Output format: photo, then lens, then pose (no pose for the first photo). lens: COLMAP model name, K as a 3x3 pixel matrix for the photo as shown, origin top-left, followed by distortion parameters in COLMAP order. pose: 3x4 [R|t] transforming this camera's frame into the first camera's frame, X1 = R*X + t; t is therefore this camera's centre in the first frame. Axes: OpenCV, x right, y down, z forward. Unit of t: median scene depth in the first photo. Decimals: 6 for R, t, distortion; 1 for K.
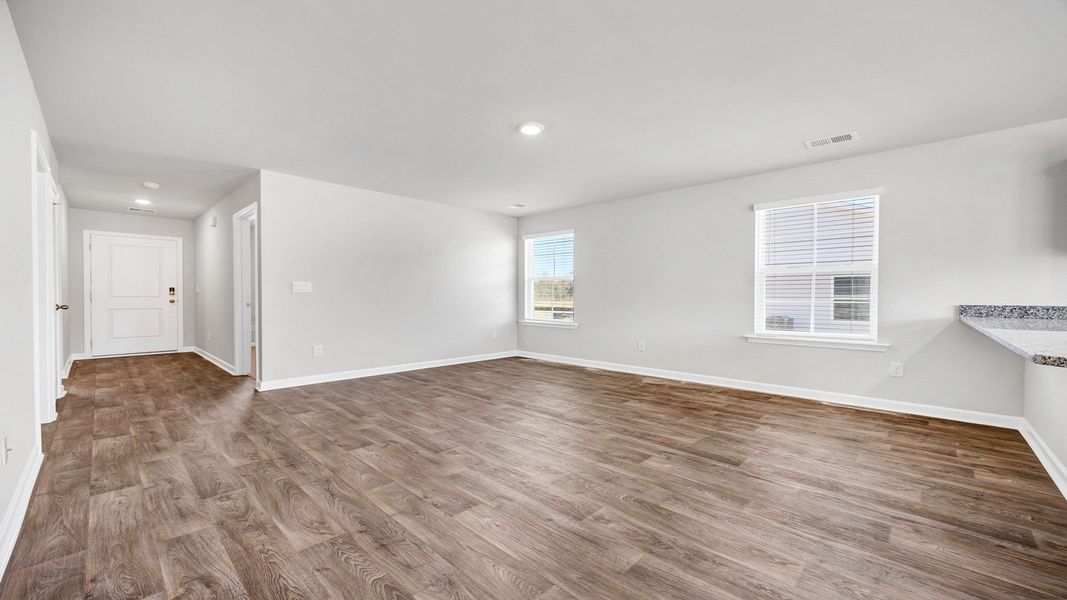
lens RADIAL K [[416.3, 0, 524.7], [0, 416.3, 305.8], [0, 0, 1]] dist [-0.007271, 0.000120]
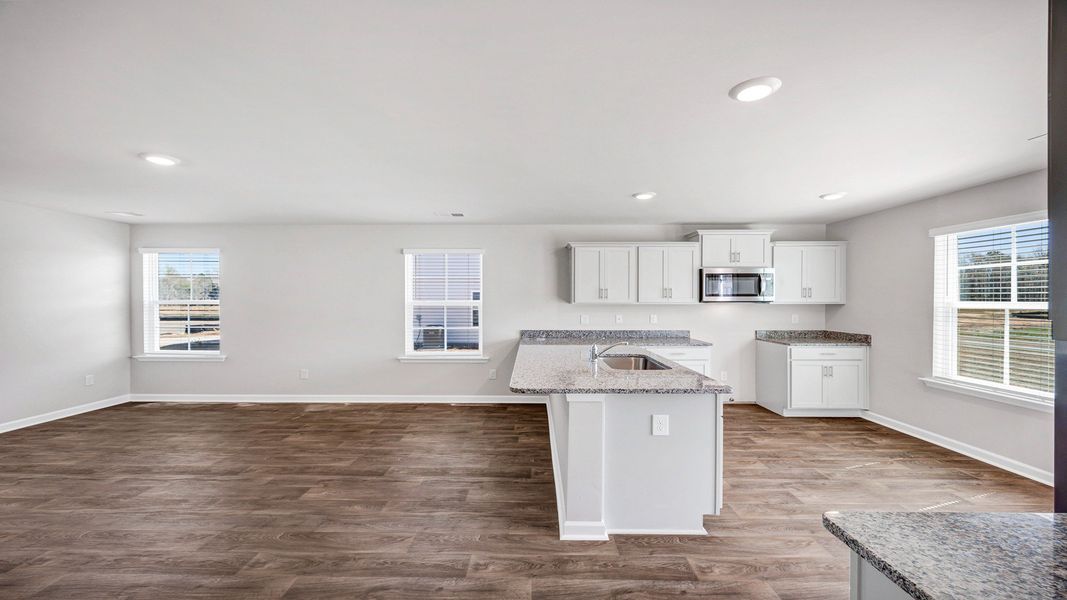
lens RADIAL K [[416.3, 0, 534.9], [0, 416.3, 299.5], [0, 0, 1]] dist [-0.007271, 0.000120]
pose [[0.718110, -0.005645, 0.695907, -0.031915], [0.021724, 0.999662, -0.014308, -0.106457], [-0.695590, 0.025393, 0.717990, -0.215854]]
